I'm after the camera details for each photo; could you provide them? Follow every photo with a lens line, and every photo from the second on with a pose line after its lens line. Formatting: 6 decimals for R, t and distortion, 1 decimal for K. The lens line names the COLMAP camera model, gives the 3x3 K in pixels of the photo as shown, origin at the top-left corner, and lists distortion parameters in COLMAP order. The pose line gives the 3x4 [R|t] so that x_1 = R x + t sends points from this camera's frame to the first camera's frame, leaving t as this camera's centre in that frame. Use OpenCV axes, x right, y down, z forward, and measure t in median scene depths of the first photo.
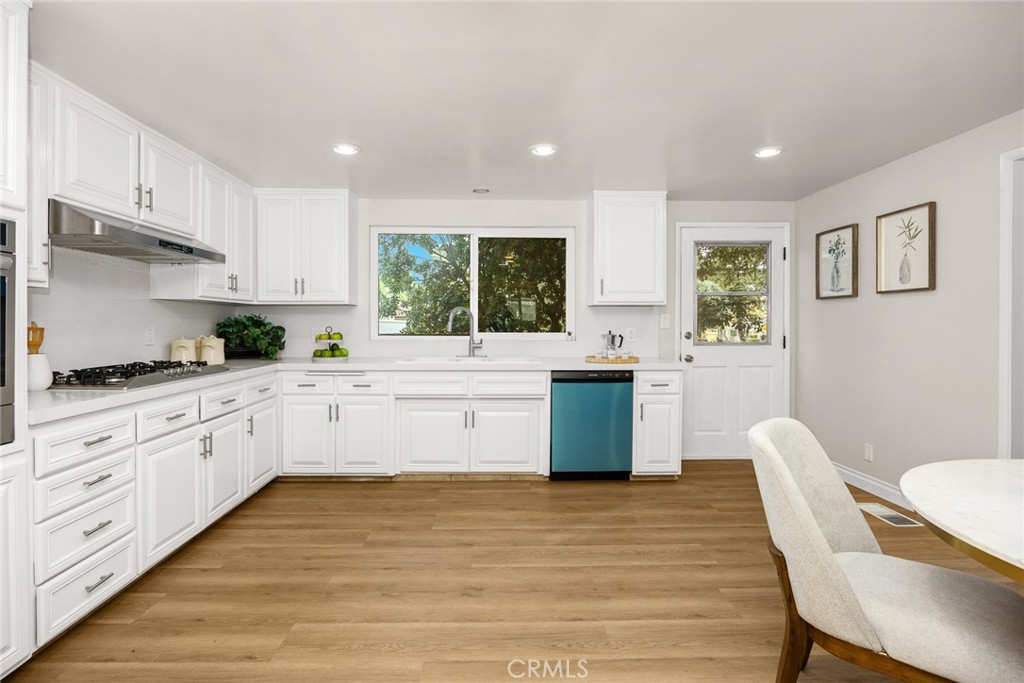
lens RADIAL K [[530.8, 0, 505.7], [0, 530.8, 318.7], [0, 0, 1]] dist [0.001947, -0.000384]
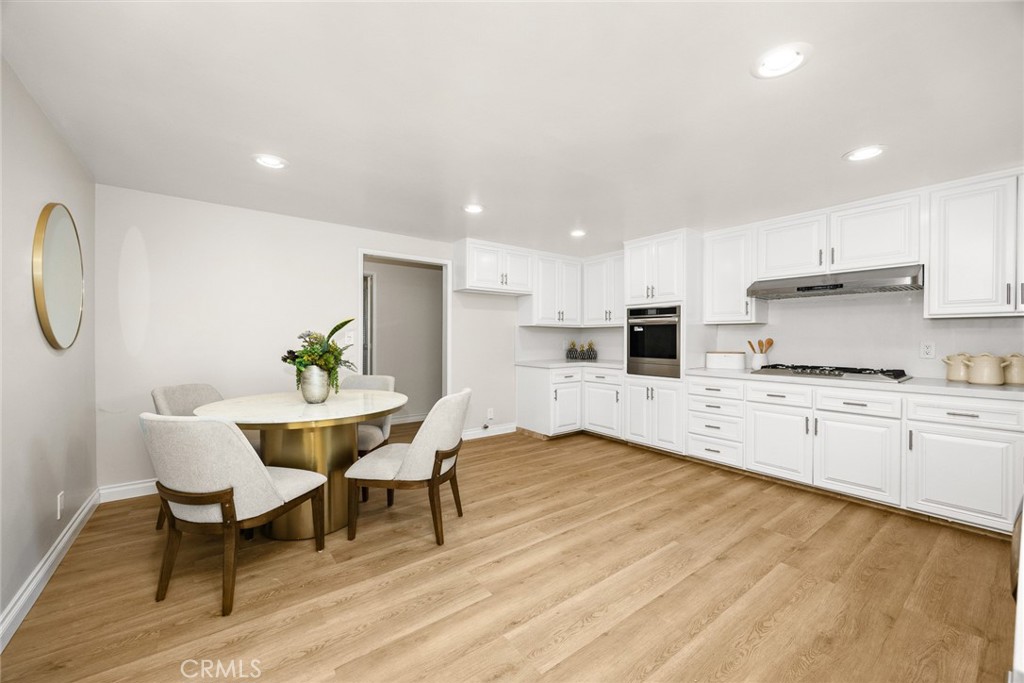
lens RADIAL K [[399.7, 0, 517.0], [0, 399.7, 342.2], [0, 0, 1]] dist [-0.000798, 0.000193]
pose [[-0.818499, -0.000640, -0.574508, 0.743285], [-0.000650, 1.000000, -0.000187, 0.018295], [0.574508, 0.000221, -0.818499, 1.530448]]
